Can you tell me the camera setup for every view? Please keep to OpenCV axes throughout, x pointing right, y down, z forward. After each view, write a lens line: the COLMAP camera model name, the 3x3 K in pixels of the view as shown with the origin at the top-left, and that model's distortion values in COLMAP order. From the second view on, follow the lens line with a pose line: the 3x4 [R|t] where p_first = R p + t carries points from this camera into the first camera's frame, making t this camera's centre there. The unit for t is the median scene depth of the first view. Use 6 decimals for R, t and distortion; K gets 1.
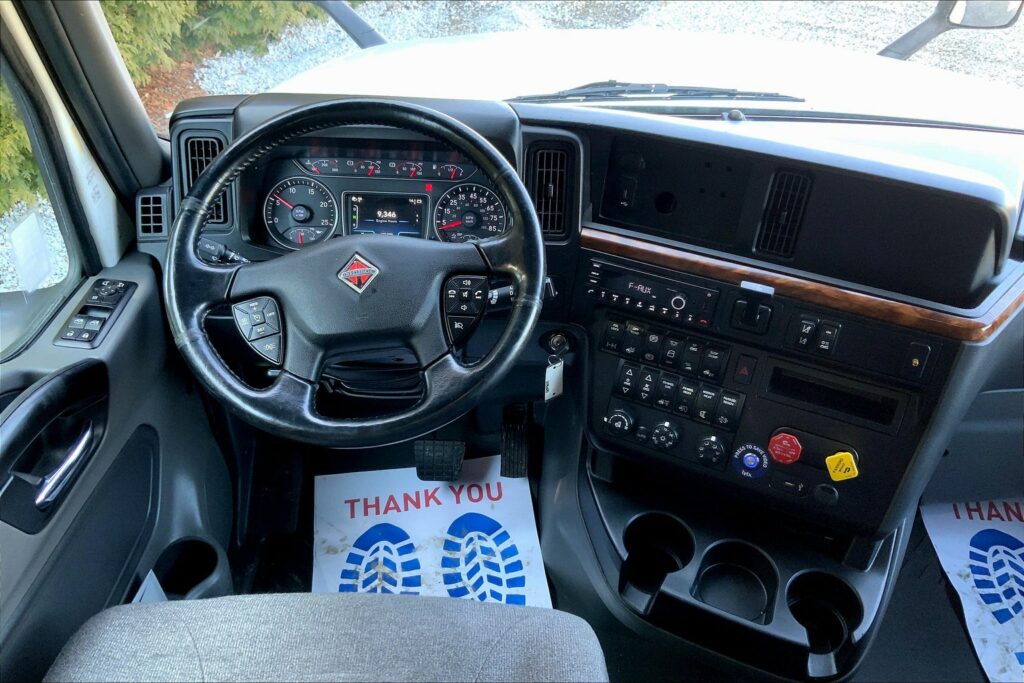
lens RADIAL K [[841.2, 0, 512.0], [0, 841.2, 341.5], [0, 0, 1]] dist [0.108826, -0.199045]
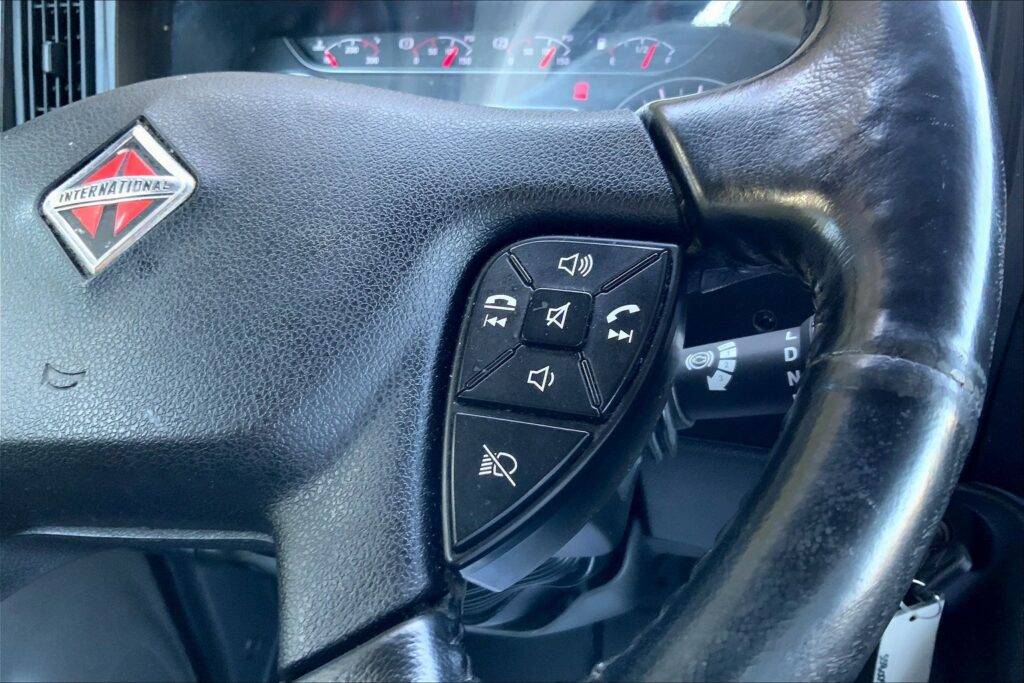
lens RADIAL K [[886.0, 0, 510.5], [0, 886.0, 309.8], [0, 0, 1]] dist [0.080979, 0.000574]
pose [[0.952899, 0.055876, -0.298096, -0.001758], [-0.105889, 0.982325, -0.154356, -0.018593], [0.284203, 0.178650, 0.941973, 0.654007]]
